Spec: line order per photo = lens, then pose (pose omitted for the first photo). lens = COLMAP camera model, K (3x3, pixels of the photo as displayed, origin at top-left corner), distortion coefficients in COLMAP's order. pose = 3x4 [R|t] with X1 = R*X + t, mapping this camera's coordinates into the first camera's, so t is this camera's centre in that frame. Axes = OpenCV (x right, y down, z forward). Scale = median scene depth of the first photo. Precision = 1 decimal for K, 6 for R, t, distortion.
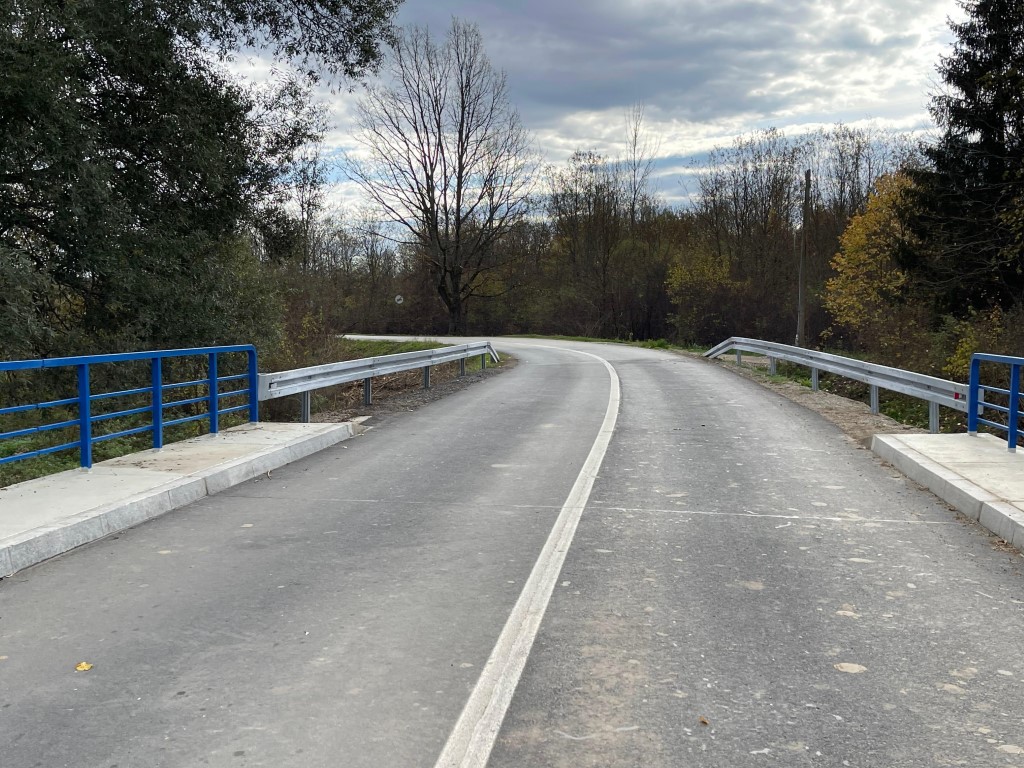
lens RADIAL K [[1072.4, 0, 517.9], [0, 1072.4, 372.2], [0, 0, 1]] dist [0.125882, -0.198933]
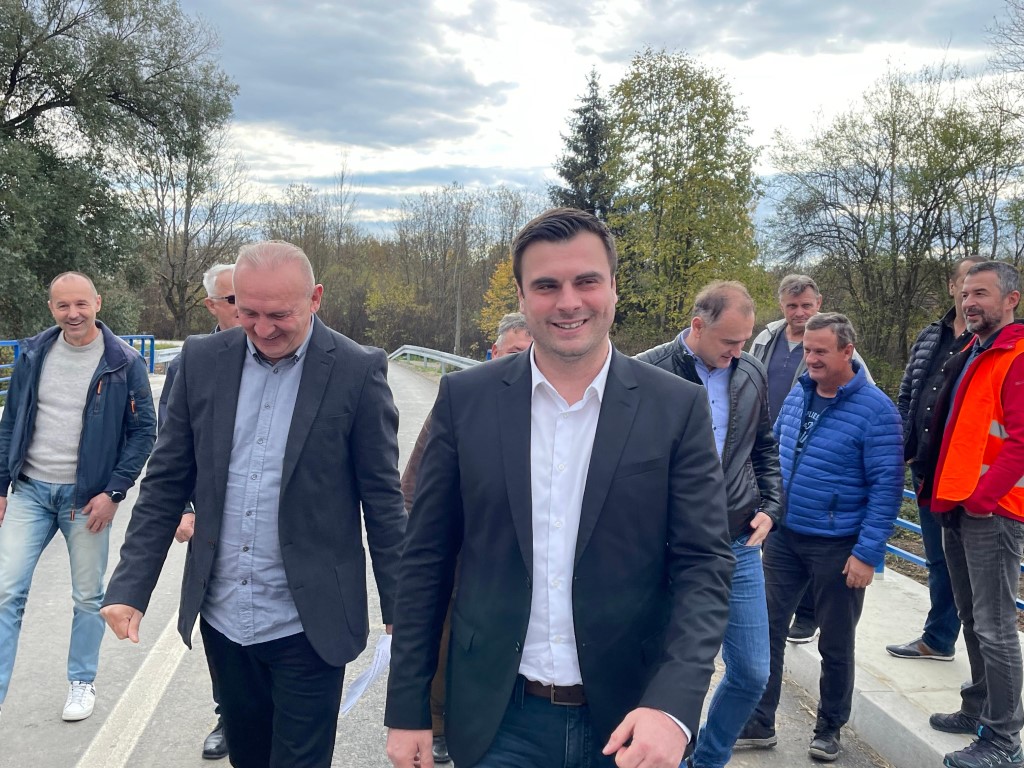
lens RADIAL K [[1072.4, 0, 517.9], [0, 1072.4, 372.2], [0, 0, 1]] dist [0.125882, -0.198933]
pose [[0.962074, 0.024932, 0.271647, -0.027397], [-0.021234, 0.999638, -0.016546, 0.012355], [-0.271962, 0.010150, 0.962255, -0.232296]]
